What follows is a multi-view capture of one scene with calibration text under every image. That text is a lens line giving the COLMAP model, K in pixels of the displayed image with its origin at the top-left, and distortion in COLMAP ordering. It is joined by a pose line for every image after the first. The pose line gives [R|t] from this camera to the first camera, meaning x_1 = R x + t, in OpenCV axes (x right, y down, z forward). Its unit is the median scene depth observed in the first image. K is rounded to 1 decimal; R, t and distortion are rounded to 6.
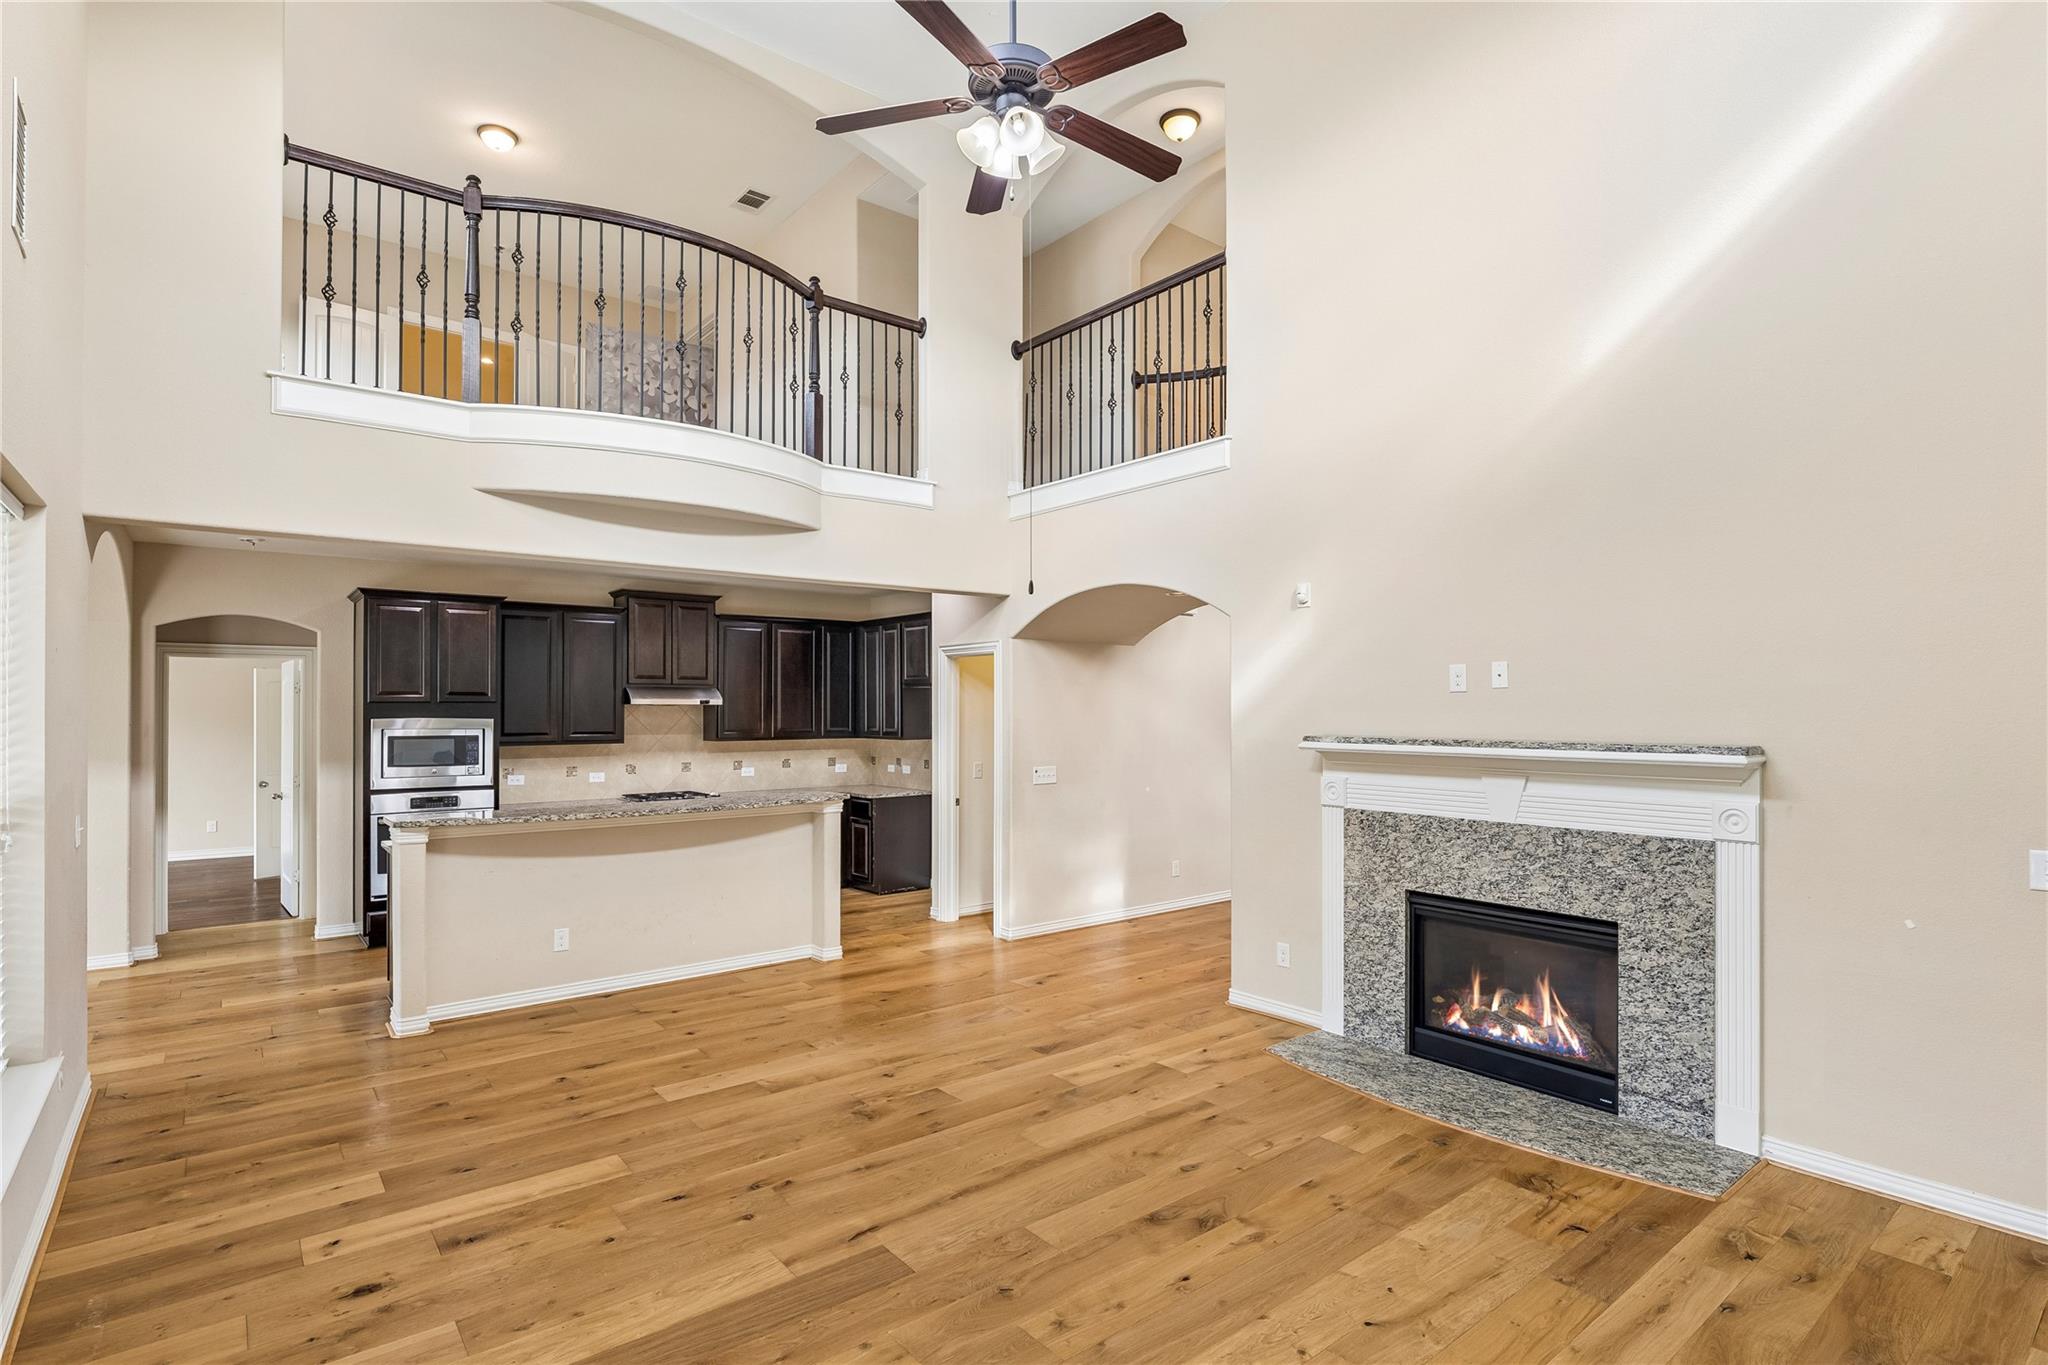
lens RADIAL K [[1017.7, 0, 1026.5], [0, 1017.7, 699.5], [0, 0, 1]] dist [-0.011770, 0.000810]
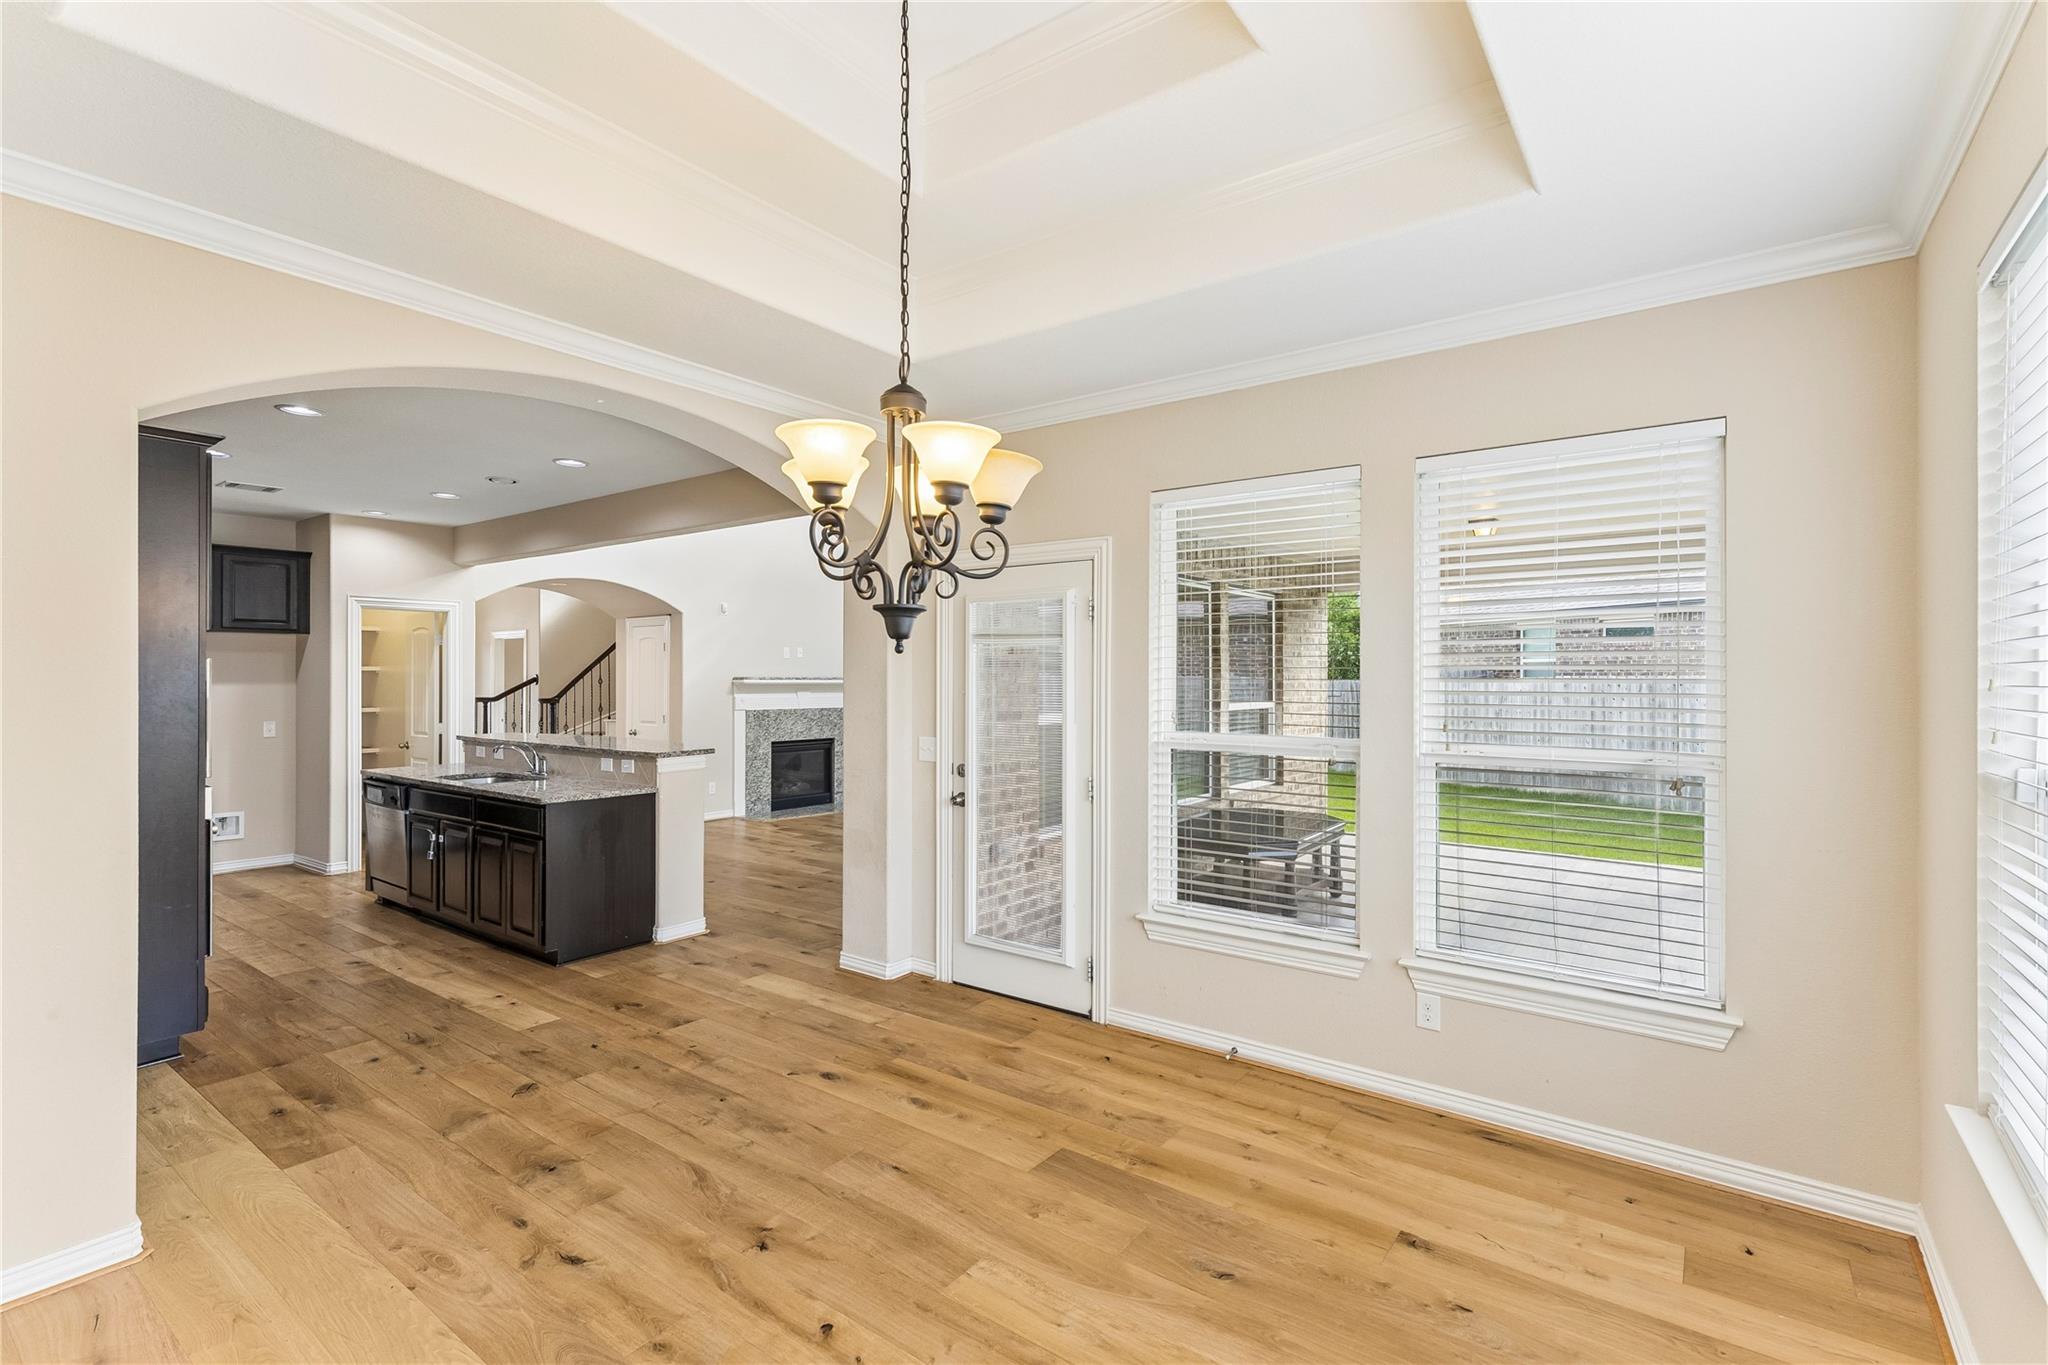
lens RADIAL K [[936.2, 0, 1032.4], [0, 936.2, 679.8], [0, 0, 1]] dist [0.006178, -0.000435]
pose [[-0.254557, -0.001653, 0.967056, -1.444487], [-0.010066, 0.999949, -0.000940, 0.030794], [-0.967005, -0.009974, -0.254560, 0.745760]]
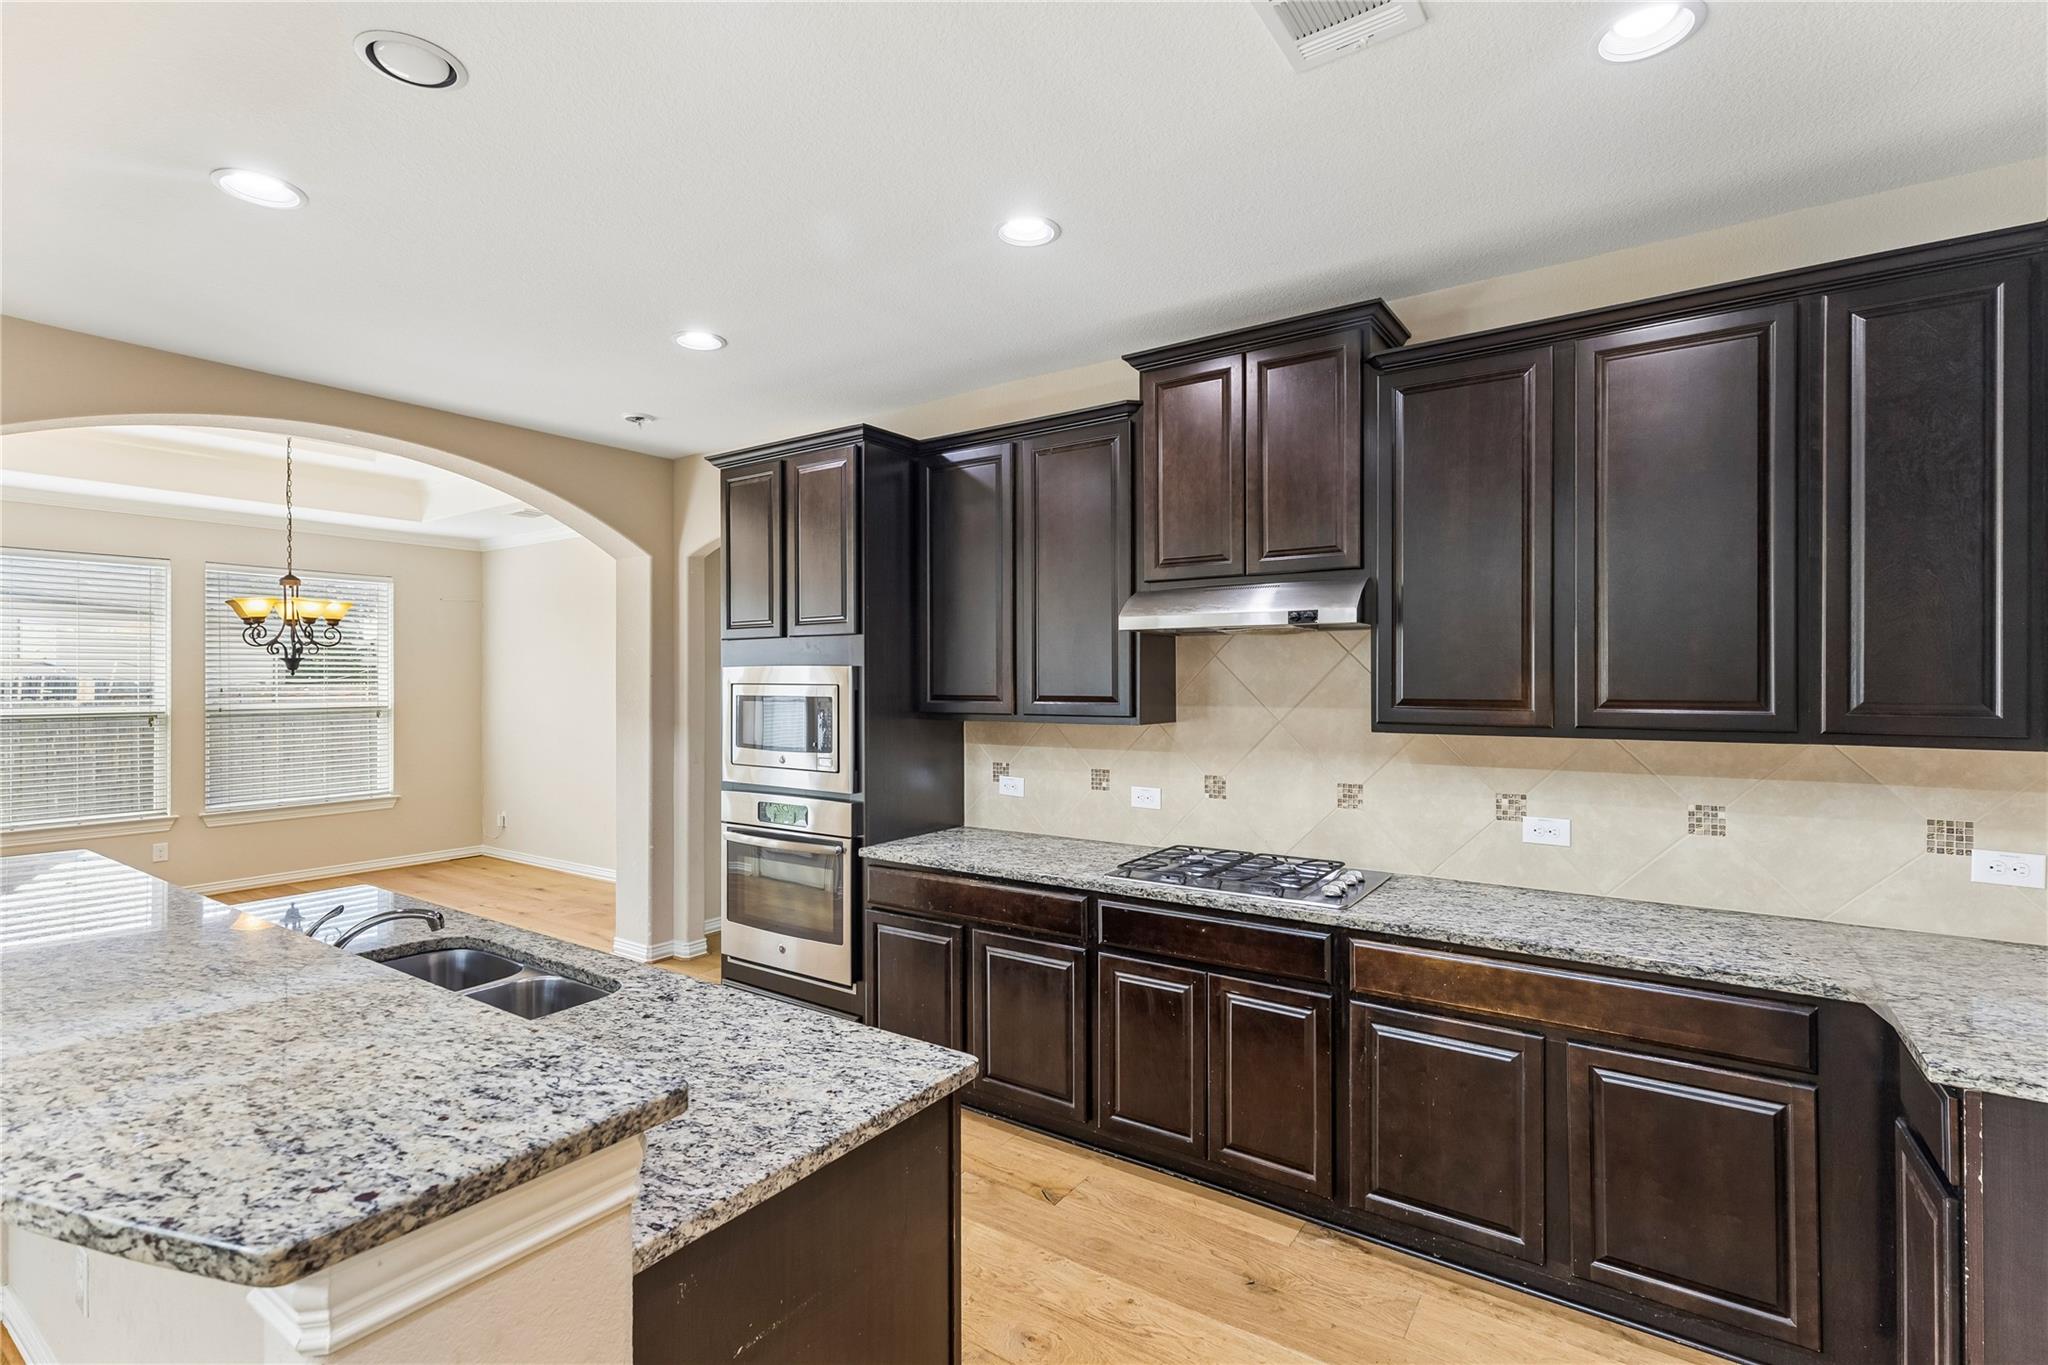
lens RADIAL K [[936.2, 0, 1019.8], [0, 936.2, 680.2], [0, 0, 1]] dist [0.006178, -0.000435]
pose [[0.280222, 0.000187, -0.959935, -0.050907], [0.010703, 0.999937, 0.003319, 0.030372], [0.959876, -0.011204, 0.280202, 1.123837]]
